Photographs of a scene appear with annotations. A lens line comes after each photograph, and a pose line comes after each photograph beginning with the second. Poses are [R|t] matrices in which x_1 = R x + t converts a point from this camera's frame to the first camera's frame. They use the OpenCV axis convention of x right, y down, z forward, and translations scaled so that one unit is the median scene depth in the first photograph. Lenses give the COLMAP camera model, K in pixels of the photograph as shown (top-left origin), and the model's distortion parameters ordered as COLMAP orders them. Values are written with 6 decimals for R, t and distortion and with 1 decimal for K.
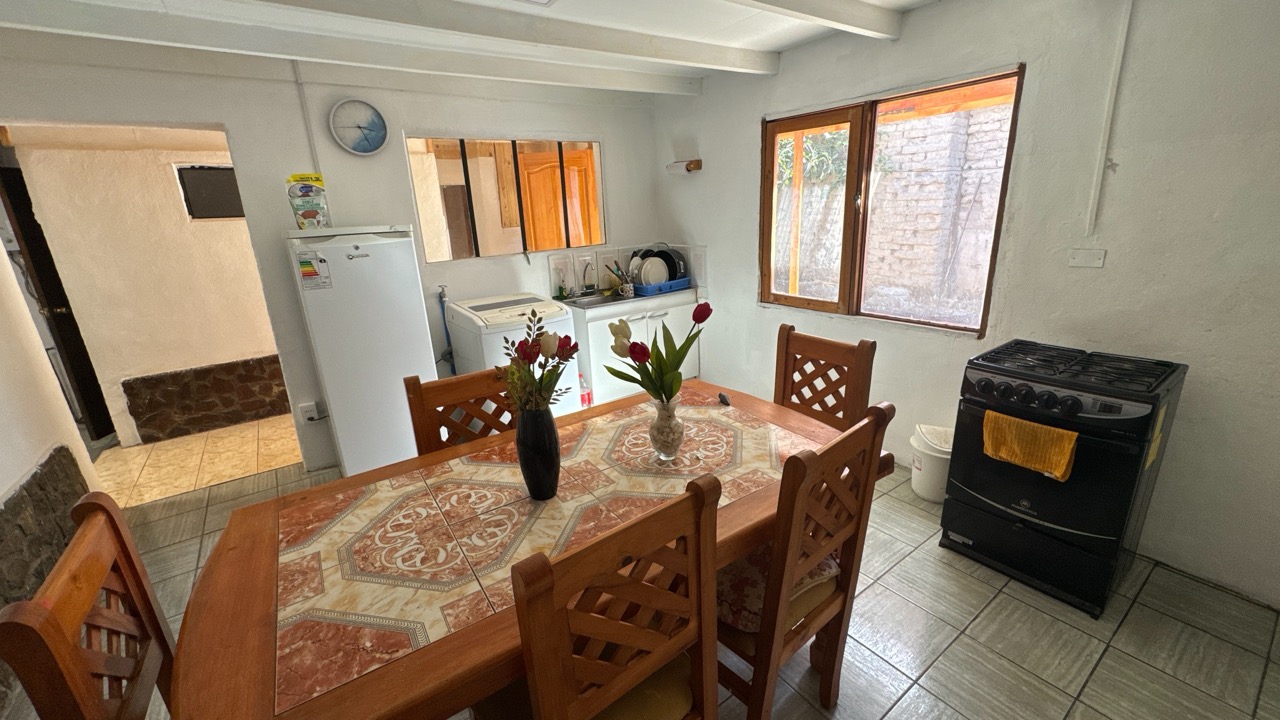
lens RADIAL K [[515.7, 0, 640.7], [0, 515.7, 361.9], [0, 0, 1]] dist [-0.002987, 0.000551]
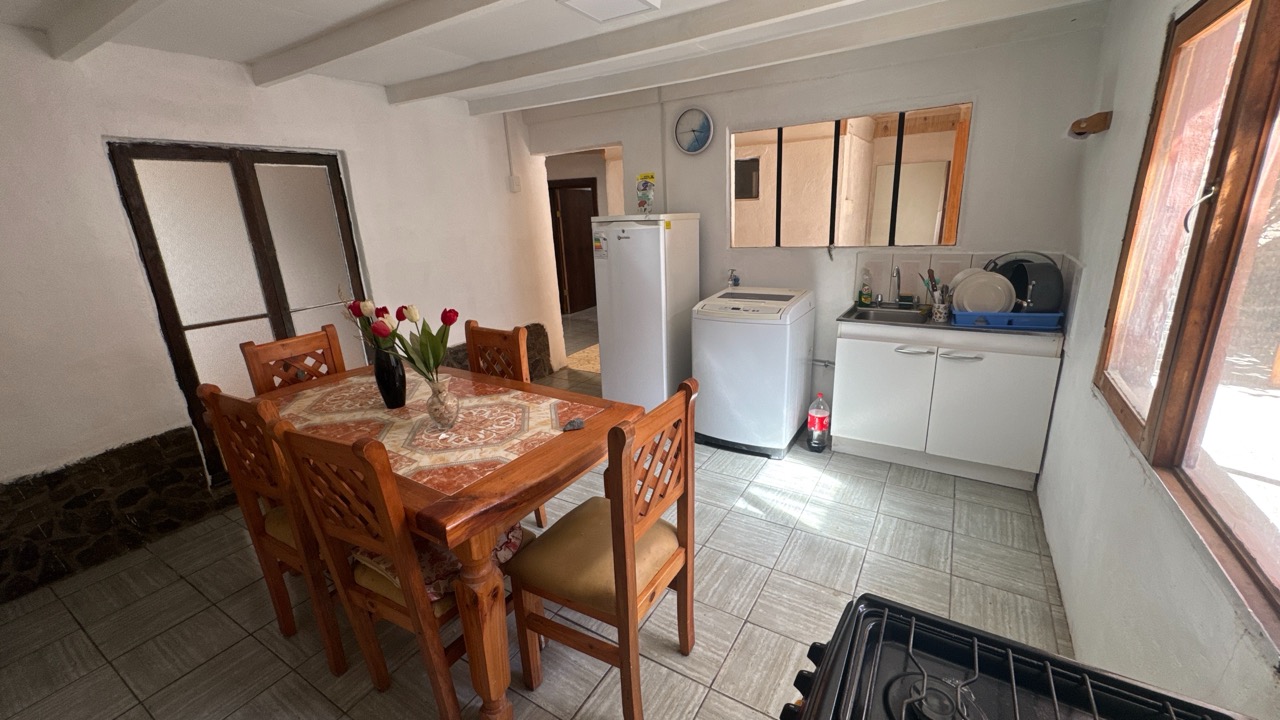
lens RADIAL K [[515.7, 0, 637.7], [0, 515.7, 359.6], [0, 0, 1]] dist [-0.002987, 0.000551]
pose [[0.375609, 0.288130, -0.880852, 0.667937], [-0.242456, 0.947893, 0.206672, -0.174815], [0.894502, 0.135940, 0.425896, 0.466856]]
